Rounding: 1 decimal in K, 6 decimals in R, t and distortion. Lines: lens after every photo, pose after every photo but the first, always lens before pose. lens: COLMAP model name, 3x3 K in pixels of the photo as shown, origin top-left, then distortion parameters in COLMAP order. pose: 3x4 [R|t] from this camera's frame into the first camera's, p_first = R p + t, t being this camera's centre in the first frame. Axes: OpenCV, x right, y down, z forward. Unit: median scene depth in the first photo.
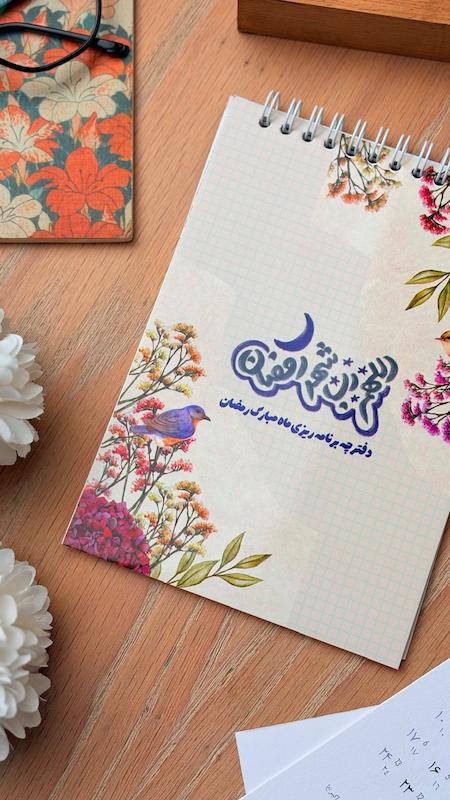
lens RADIAL K [[1237.7, 0, 229.4], [0, 1237.7, 402.9], [0, 0, 1]] dist [0.277101, -1.338463]
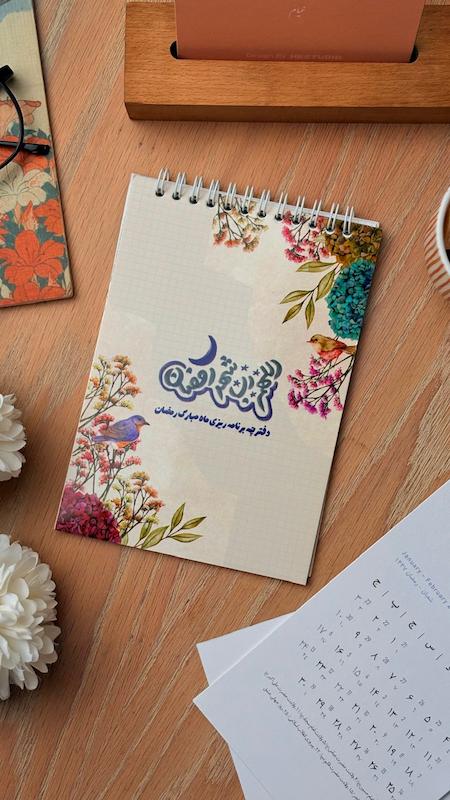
lens RADIAL K [[1237.7, 0, 229.4], [0, 1237.7, 402.9], [0, 0, 1]] dist [0.277101, -1.338463]
pose [[0.991119, -0.132647, -0.009341, 0.085061], [0.132755, 0.982986, 0.126946, -0.166172], [-0.007657, -0.127059, 0.991866, -0.335911]]
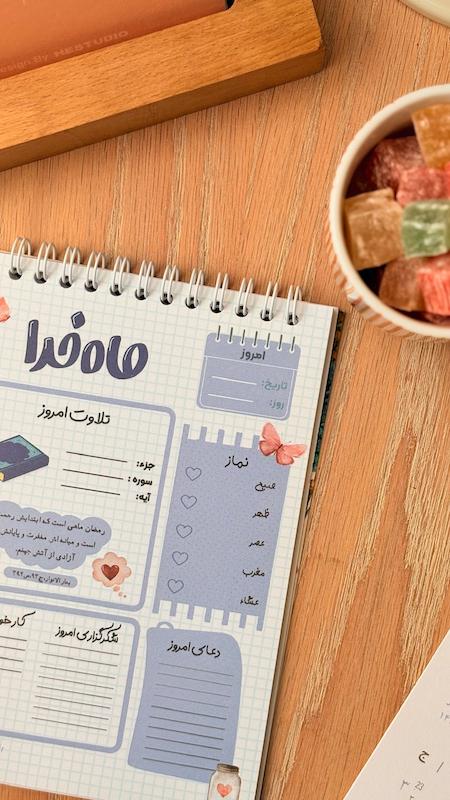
lens RADIAL K [[1237.7, 0, 229.4], [0, 1237.7, 402.9], [0, 0, 1]] dist [0.277101, -1.338463]
pose [[0.902898, -0.428553, -0.033433, 0.218112], [0.427879, 0.888577, 0.165378, -0.222844], [-0.041165, -0.163625, 0.985663, 0.092580]]
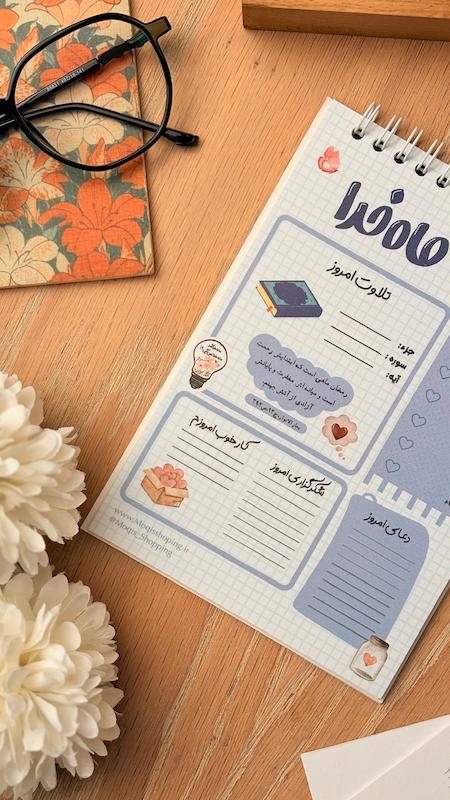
lens RADIAL K [[1237.7, 0, 229.4], [0, 1237.7, 402.9], [0, 0, 1]] dist [0.277101, -1.338463]
pose [[0.996150, -0.082155, -0.030577, 0.001491], [0.086632, 0.975903, 0.200270, -0.222002], [0.013387, -0.202148, 0.979263, 0.034286]]
